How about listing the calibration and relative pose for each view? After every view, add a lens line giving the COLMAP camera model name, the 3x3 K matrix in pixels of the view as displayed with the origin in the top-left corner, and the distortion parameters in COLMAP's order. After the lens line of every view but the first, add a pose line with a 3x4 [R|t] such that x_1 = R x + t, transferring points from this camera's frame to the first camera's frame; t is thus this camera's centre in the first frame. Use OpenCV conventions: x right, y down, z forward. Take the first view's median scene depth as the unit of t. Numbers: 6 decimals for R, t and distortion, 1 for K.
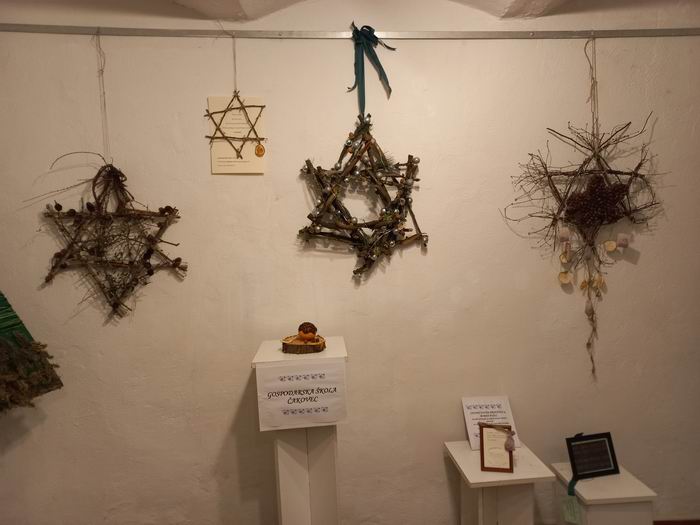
lens RADIAL K [[498.4, 0, 347.5], [0, 498.4, 259.5], [0, 0, 1]] dist [0.013304, 0.007374]
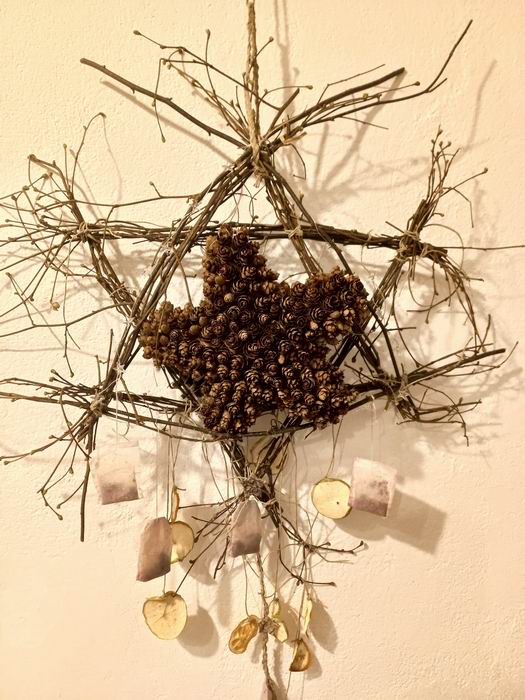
lens RADIAL K [[507.1, 0, 261.3], [0, 507.1, 349.1], [0, 0, 1]] dist [0.042490, -0.007648]
pose [[0.999122, 0.025177, 0.033489, 0.475558], [-0.023552, 0.998566, -0.048079, -0.096862], [-0.034651, 0.047248, 0.998282, 0.715924]]
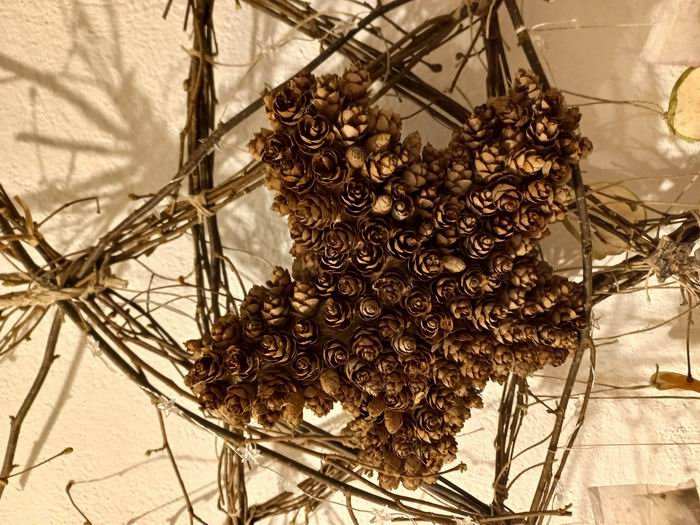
lens RADIAL K [[498.4, 0, 350.6], [0, 498.4, 259.4], [0, 0, 1]] dist [0.013304, 0.007374]
pose [[-0.011699, -0.963858, -0.266158, 0.522708], [0.994482, 0.016536, -0.103596, -0.114722], [0.104254, -0.265901, 0.958346, 0.843737]]
